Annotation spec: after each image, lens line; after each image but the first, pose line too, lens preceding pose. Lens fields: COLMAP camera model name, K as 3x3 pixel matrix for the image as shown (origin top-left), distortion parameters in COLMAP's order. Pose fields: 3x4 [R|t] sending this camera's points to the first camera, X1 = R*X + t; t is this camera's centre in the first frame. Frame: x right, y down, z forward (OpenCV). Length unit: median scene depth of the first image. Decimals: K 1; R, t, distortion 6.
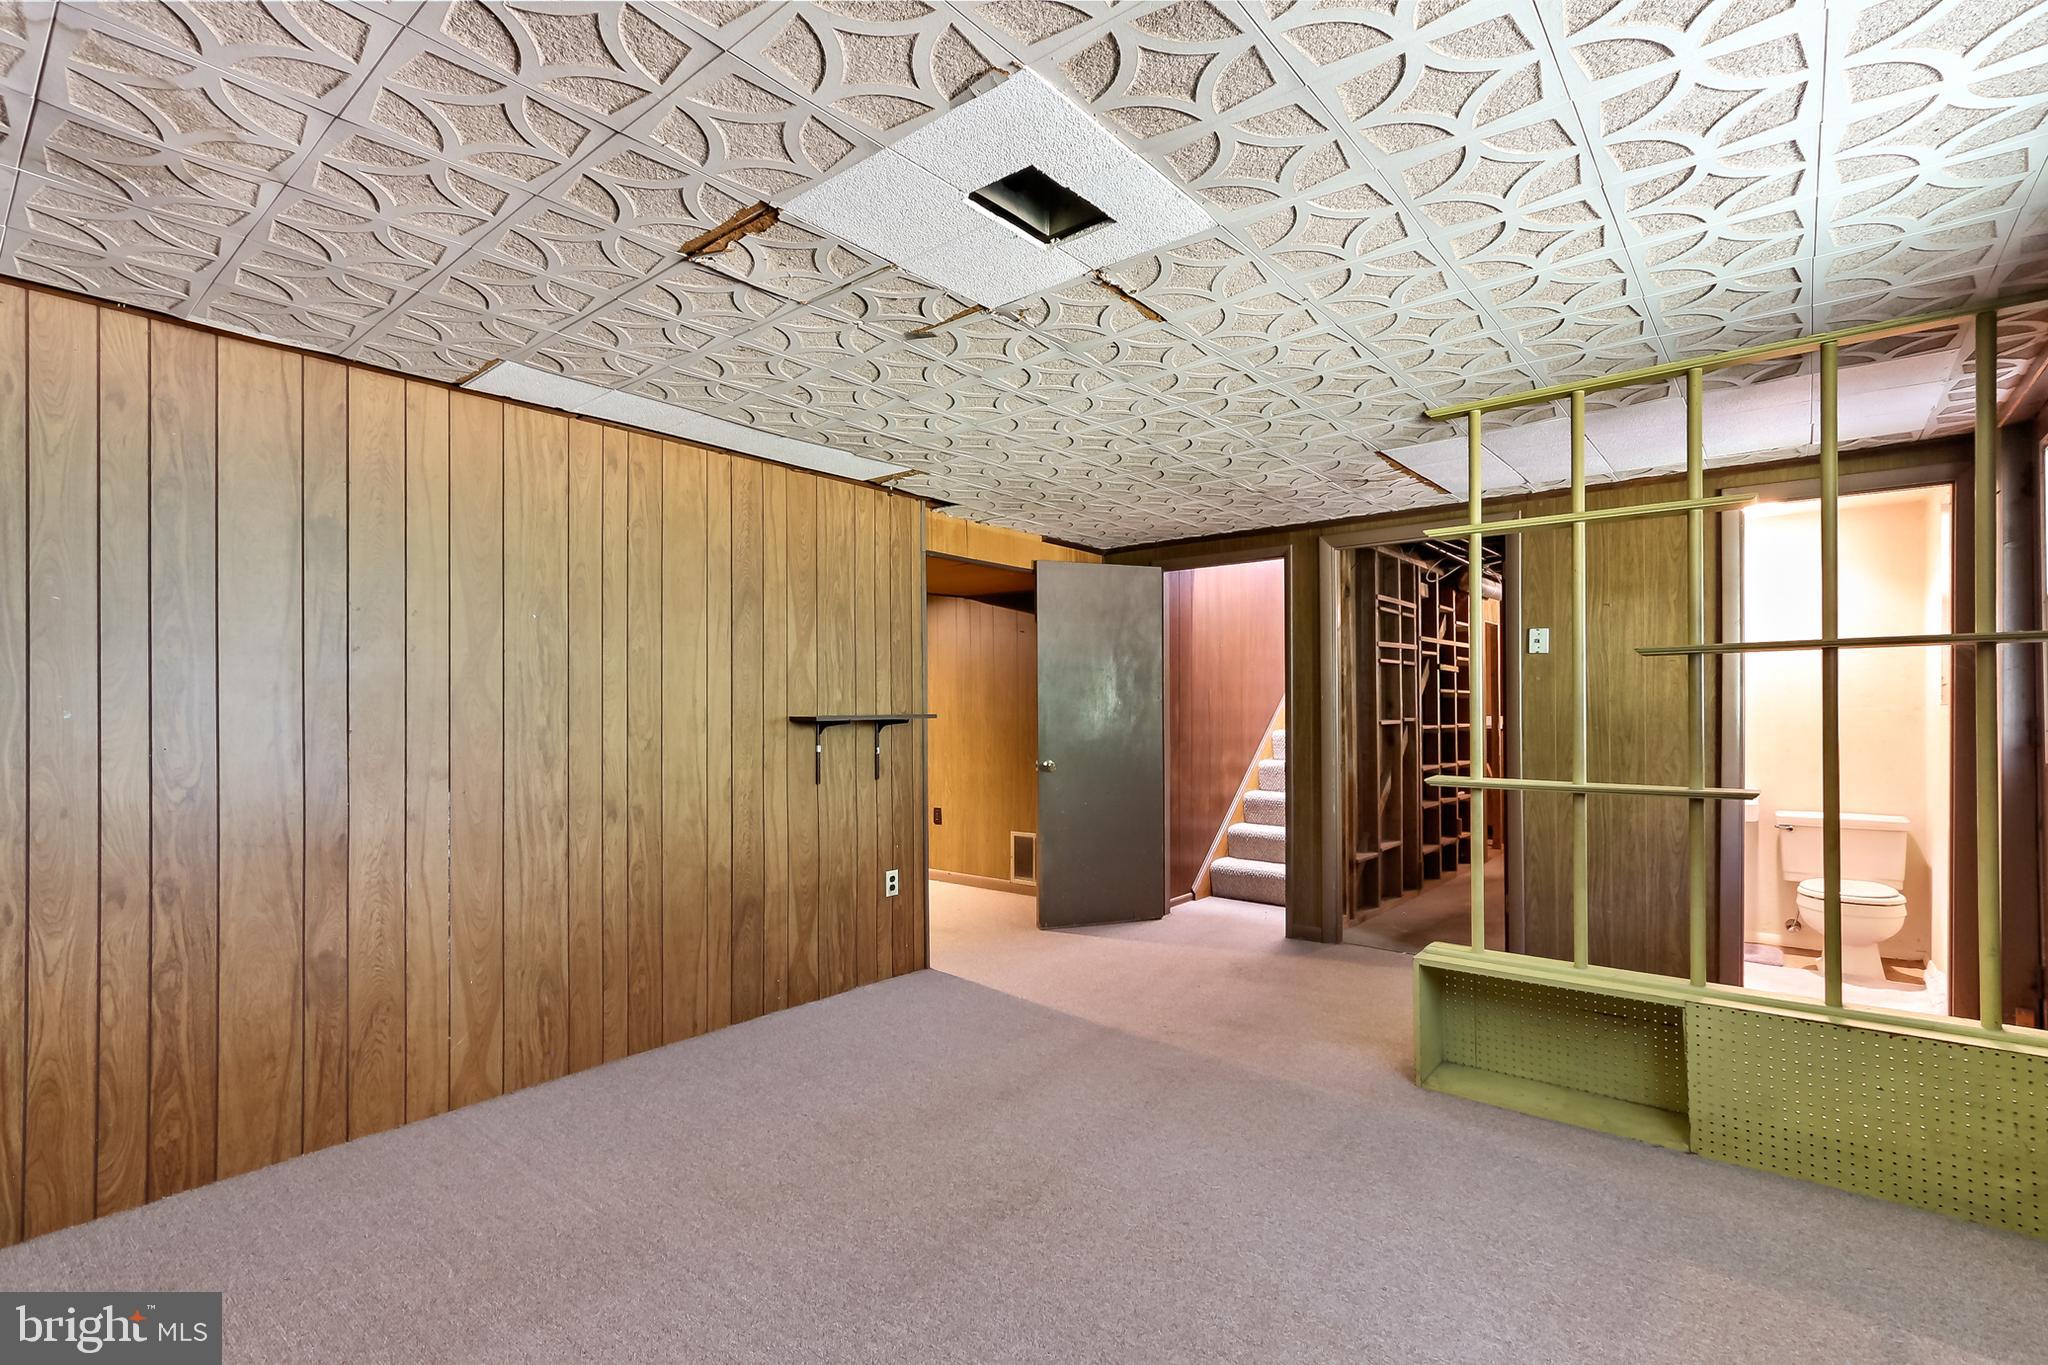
lens RADIAL K [[930.3, 0, 1024.3], [0, 930.3, 686.7], [0, 0, 1]] dist [0.003981, -0.000317]
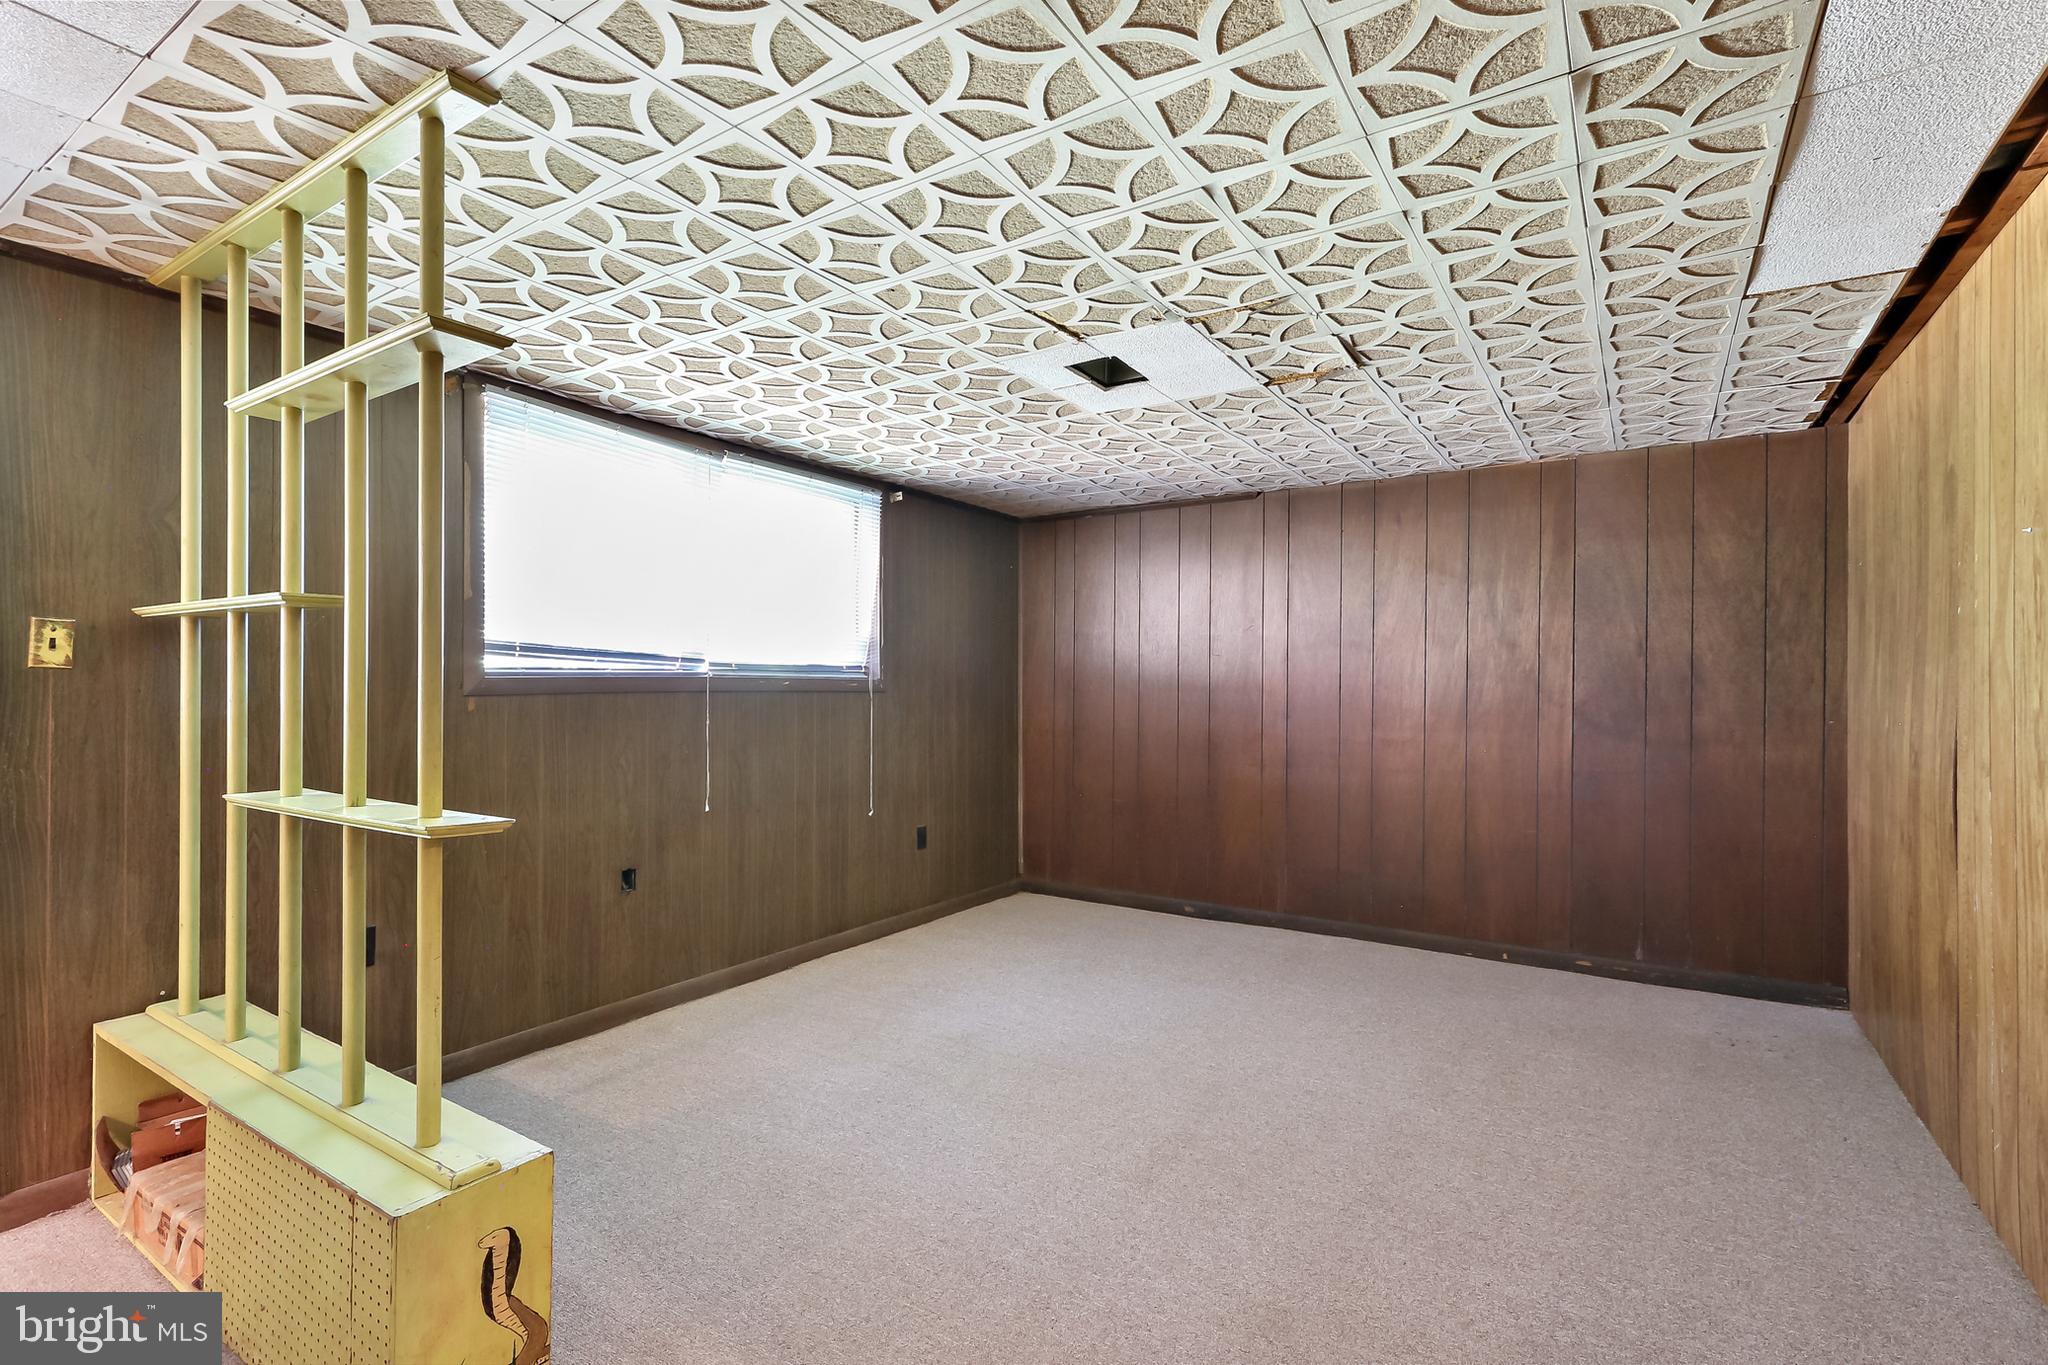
lens RADIAL K [[930.3, 0, 1025.6], [0, 930.3, 681.6], [0, 0, 1]] dist [0.003981, -0.000317]
pose [[-0.993351, 0.002821, -0.115095, 0.301146], [0.003304, 0.999987, -0.004004, 0.032974], [0.115082, -0.004357, -0.993346, 2.211006]]
